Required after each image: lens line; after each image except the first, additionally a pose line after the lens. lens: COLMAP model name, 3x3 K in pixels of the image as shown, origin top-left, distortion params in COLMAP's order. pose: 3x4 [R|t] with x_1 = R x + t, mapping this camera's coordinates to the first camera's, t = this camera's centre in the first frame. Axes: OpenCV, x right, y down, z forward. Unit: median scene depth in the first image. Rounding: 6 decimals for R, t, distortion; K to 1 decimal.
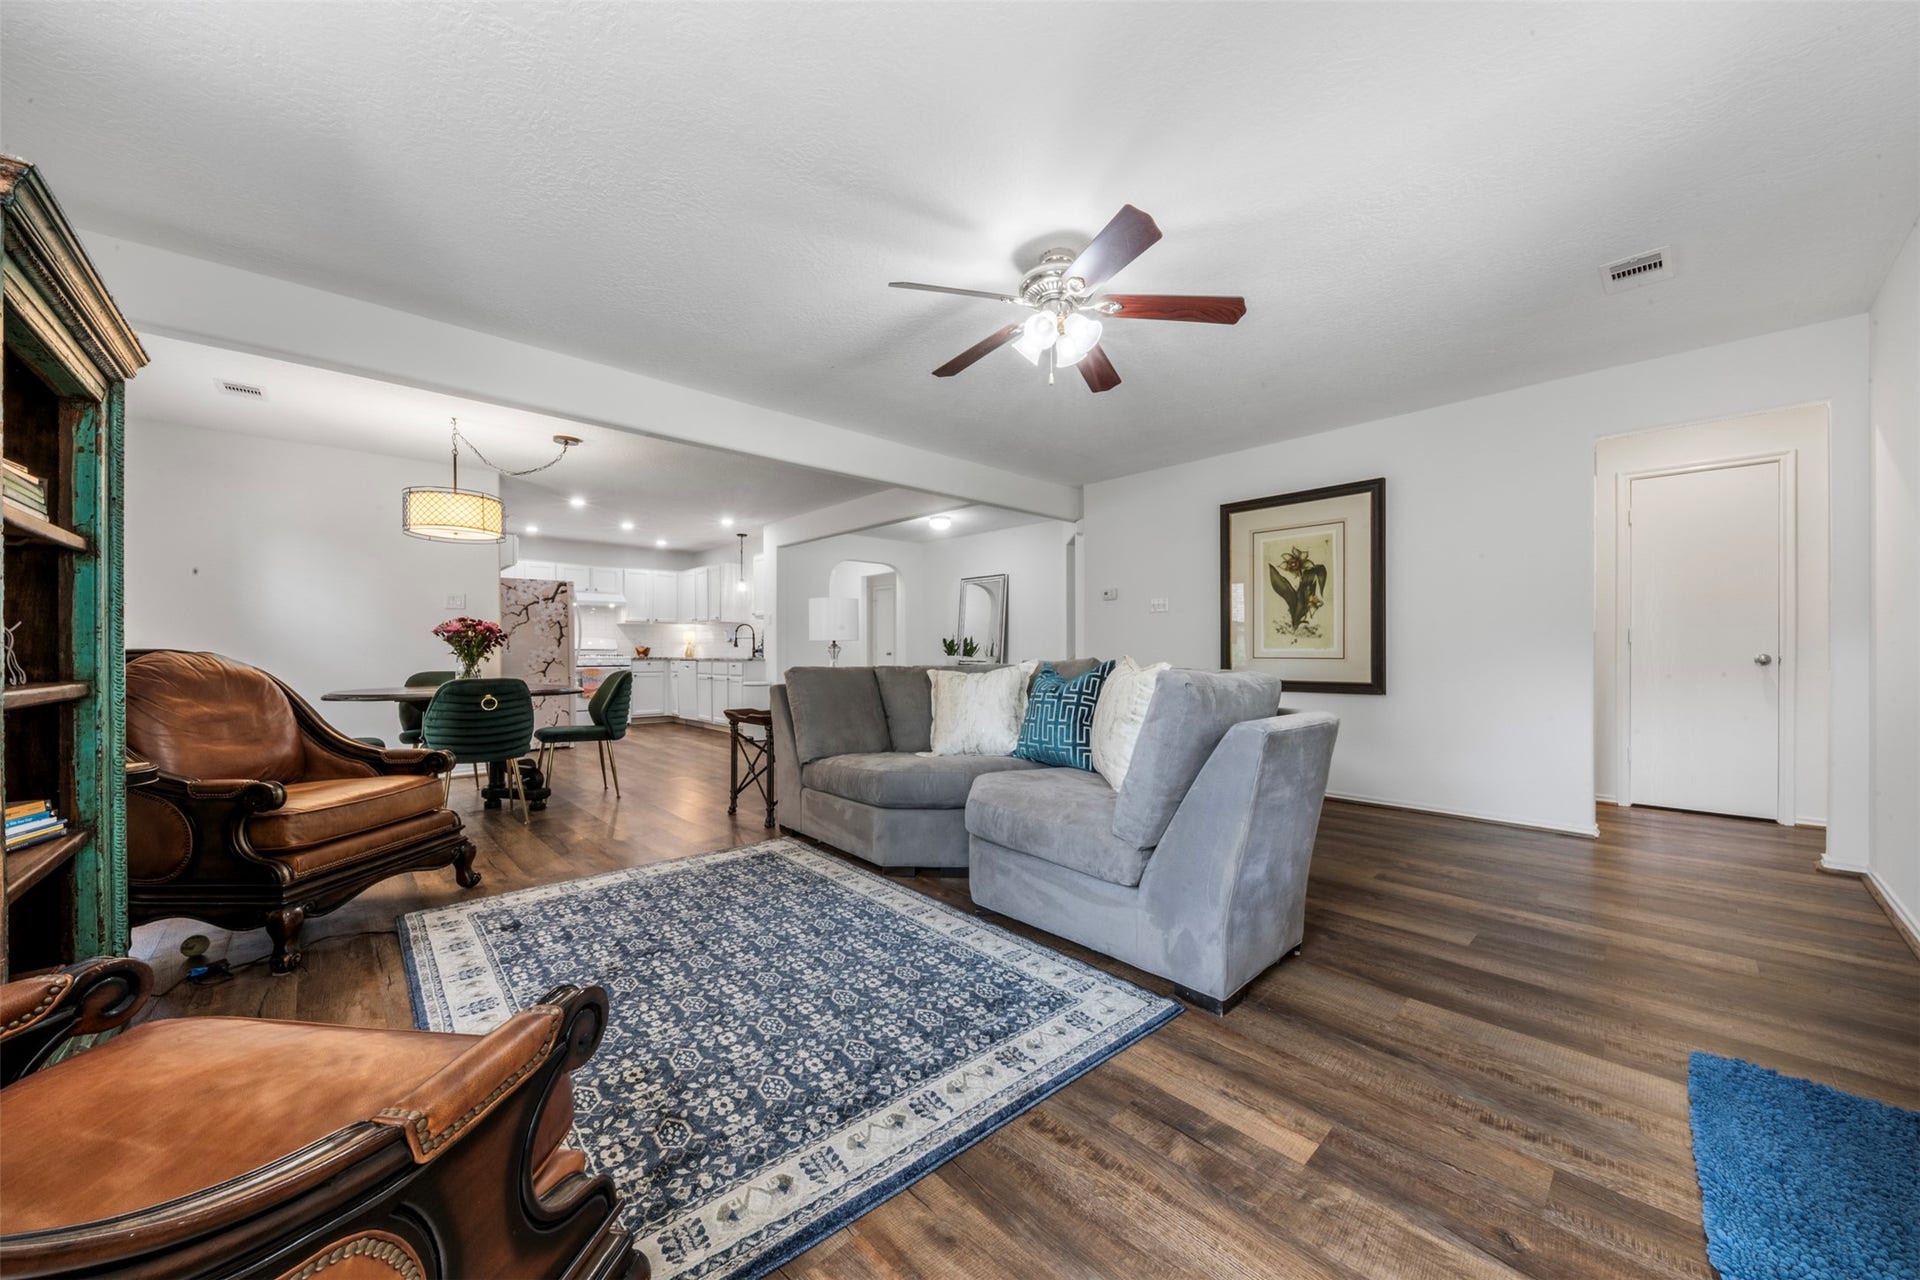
lens RADIAL K [[682.3, 0, 972.9], [0, 682.3, 645.2], [0, 0, 1]] dist [0.002593, -0.000405]
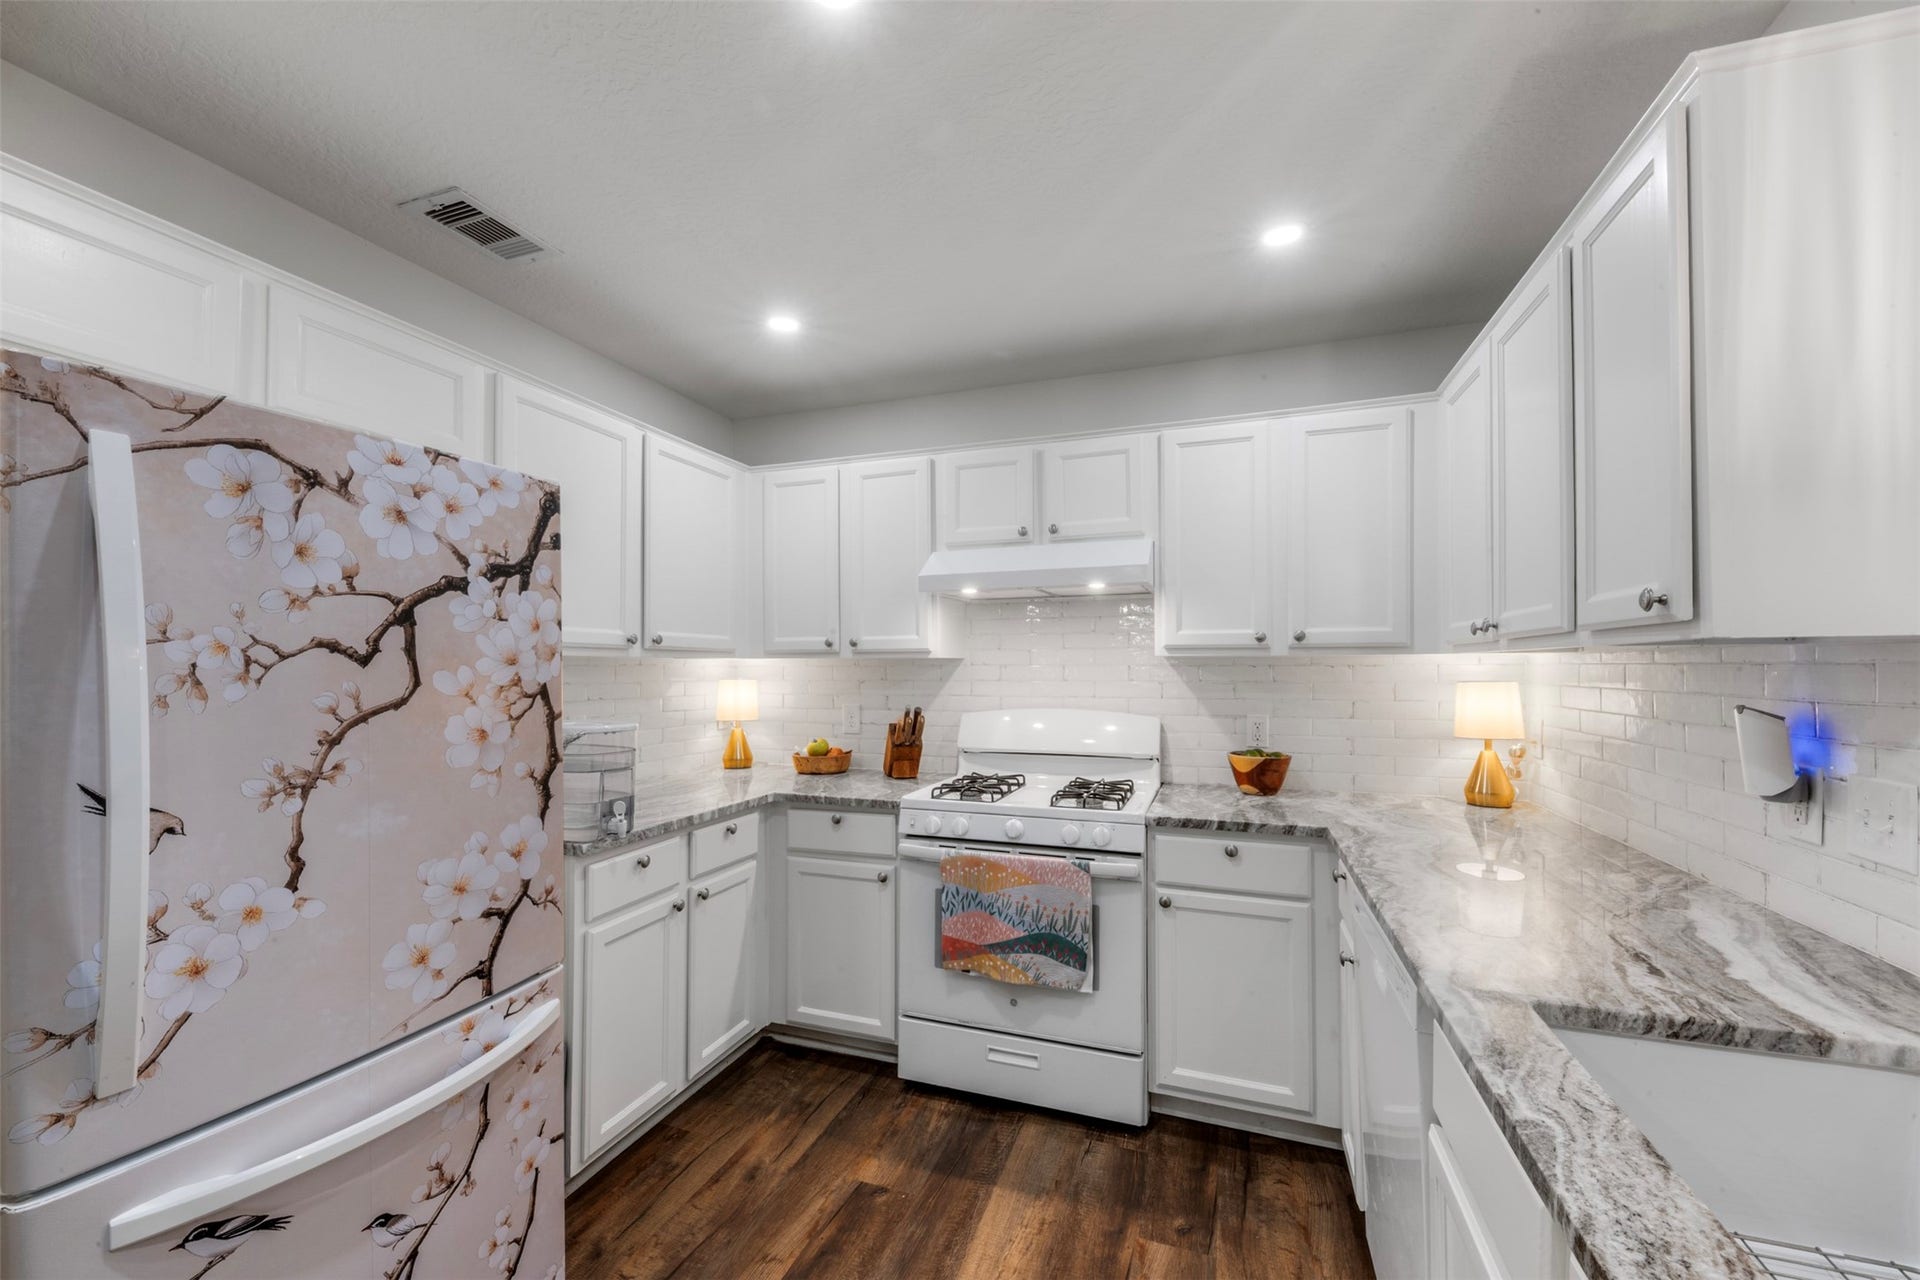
lens RADIAL K [[774.4, 0, 948.3], [0, 774.4, 653.4], [0, 0, 1]] dist [0.015166, -0.000932]
pose [[0.440904, -0.007184, -0.897525, -0.379483], [0.016538, 0.999863, 0.000122, -0.043278], [0.897402, -0.014897, 0.440963, 1.029711]]
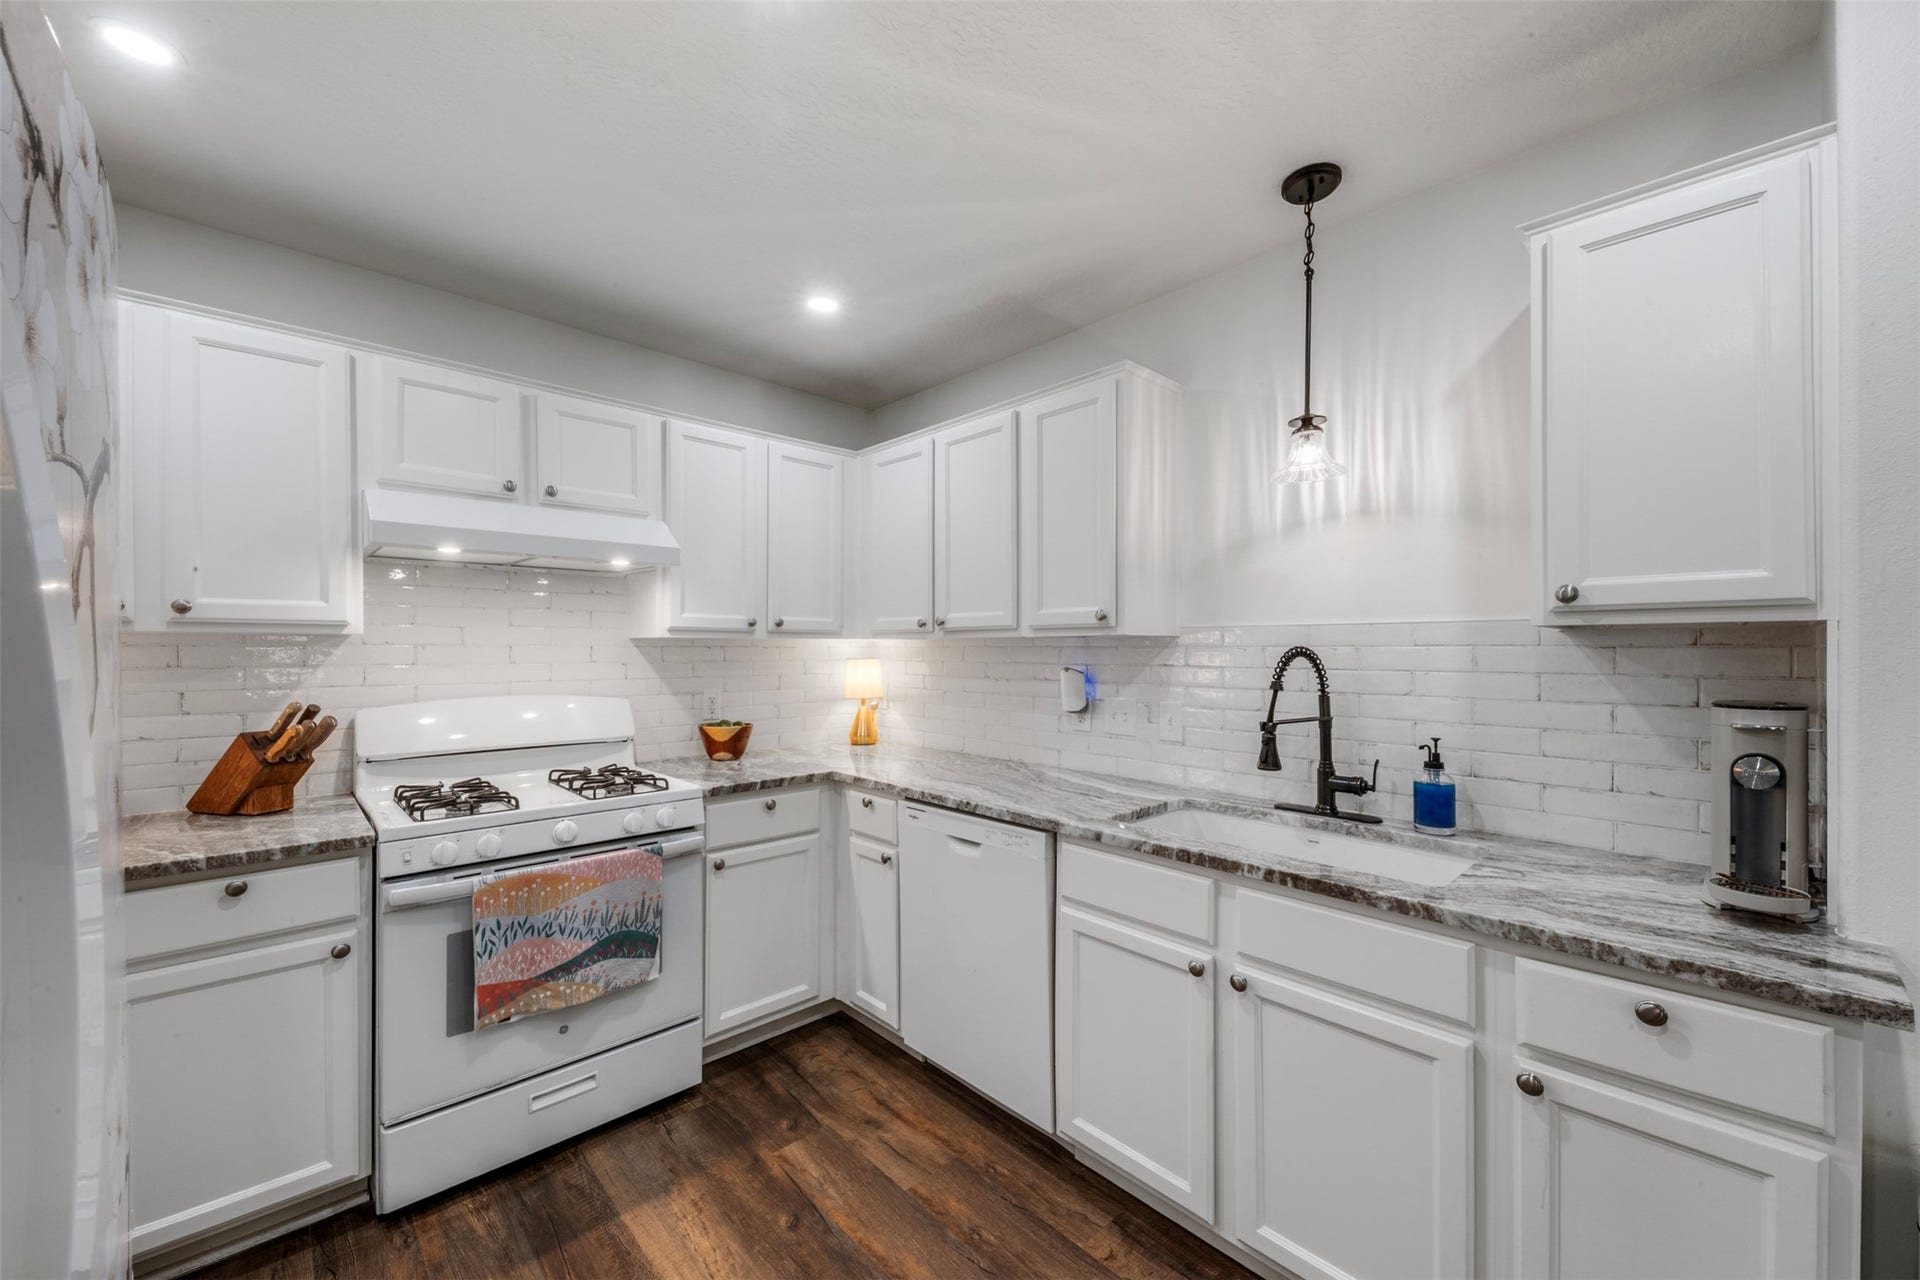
lens RADIAL K [[774.4, 0, 949.4], [0, 774.4, 643.5], [0, 0, 1]] dist [0.015166, -0.000932]
pose [[0.999888, 0.011176, 0.009983, -0.520141], [-0.011317, 0.999834, 0.014245, -0.044144], [-0.009822, -0.014356, 0.999849, 0.911578]]
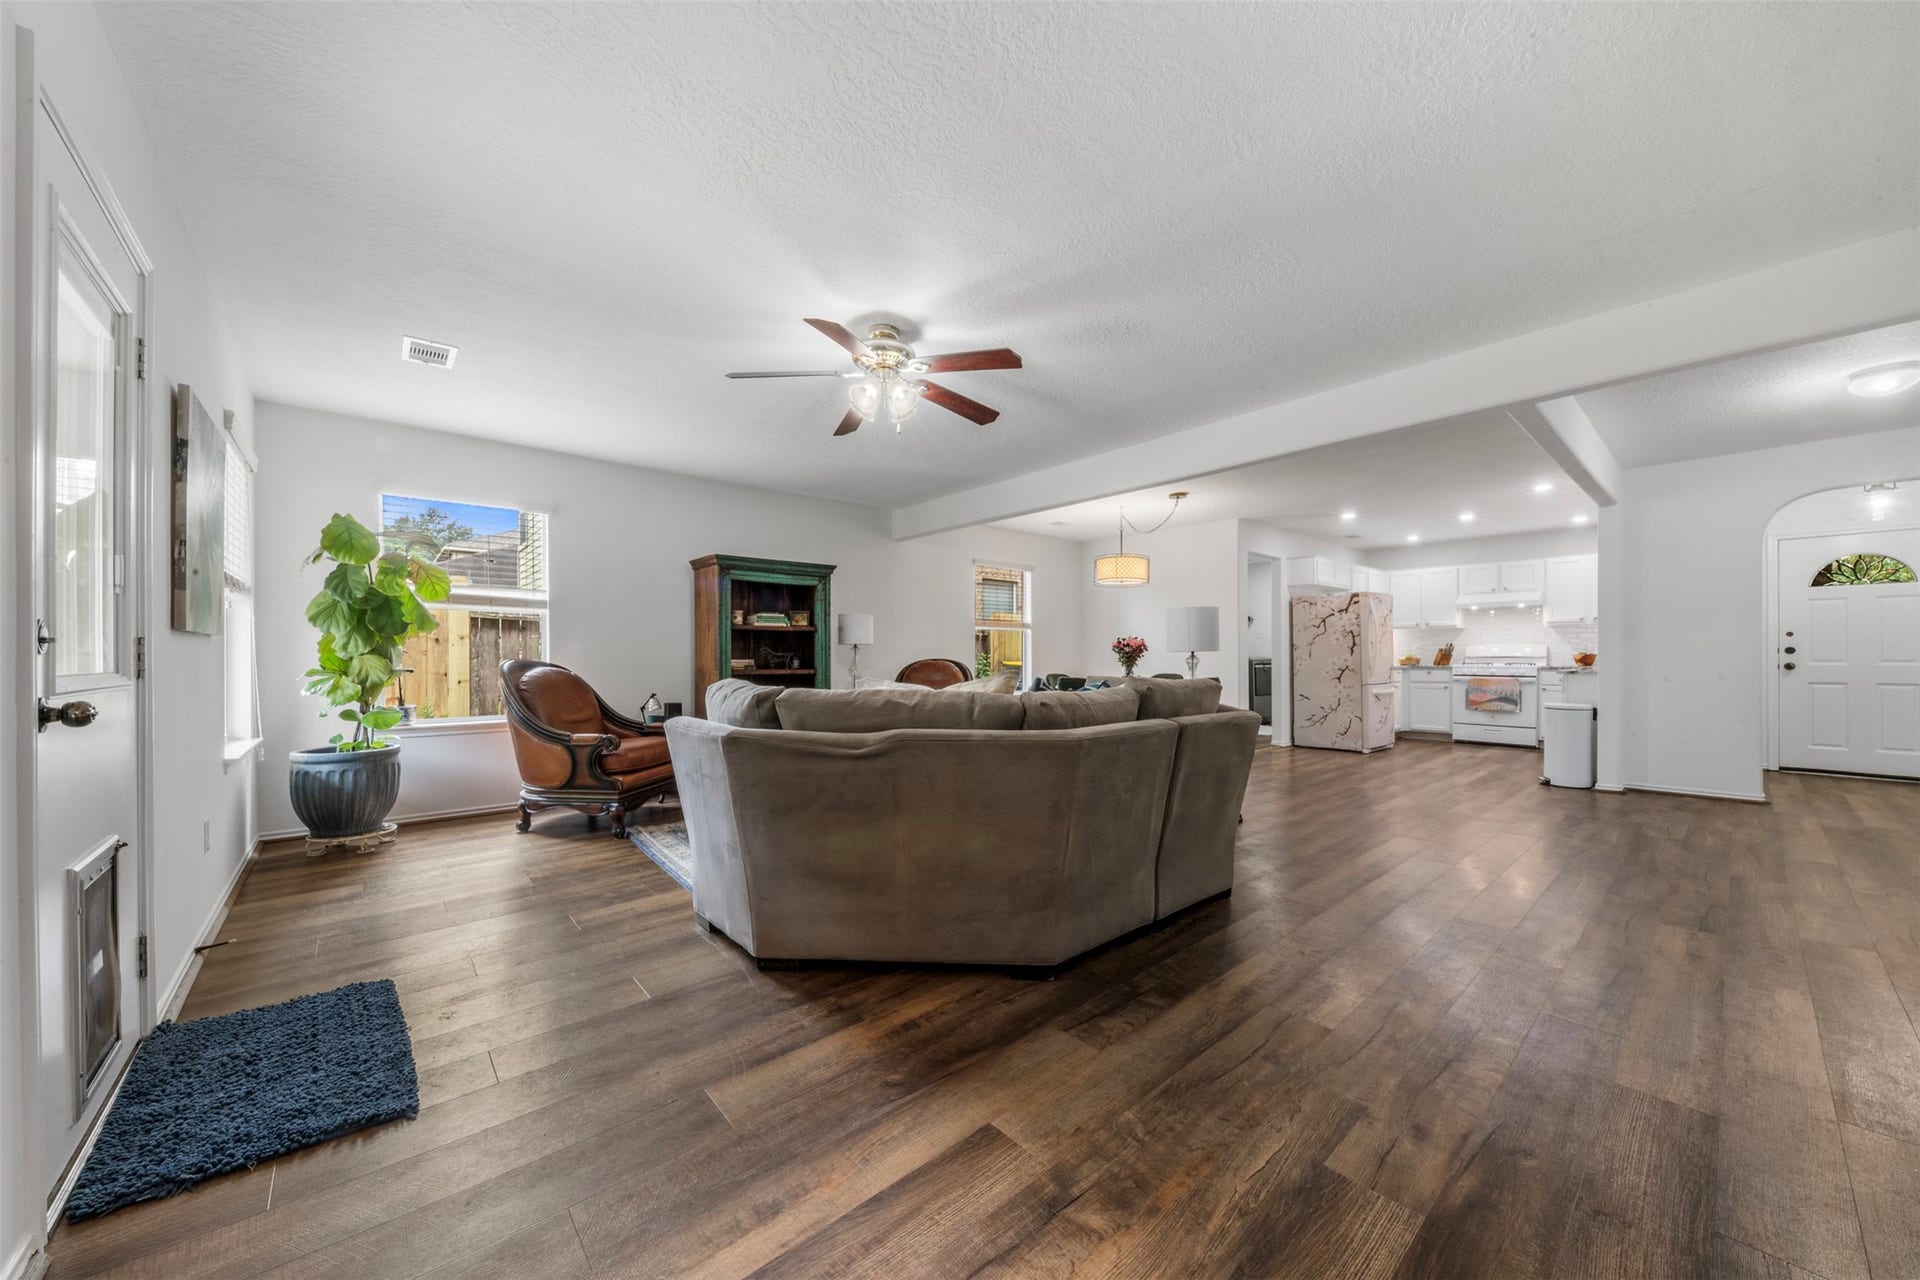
lens RADIAL K [[682.3, 0, 946.2], [0, 682.3, 648.4], [0, 0, 1]] dist [0.002593, -0.000405]
pose [[-0.063442, -0.010427, -0.997931, 0.455391], [0.010792, 0.999880, -0.011134, -0.003127], [0.997927, -0.011476, -0.063322, 0.416331]]
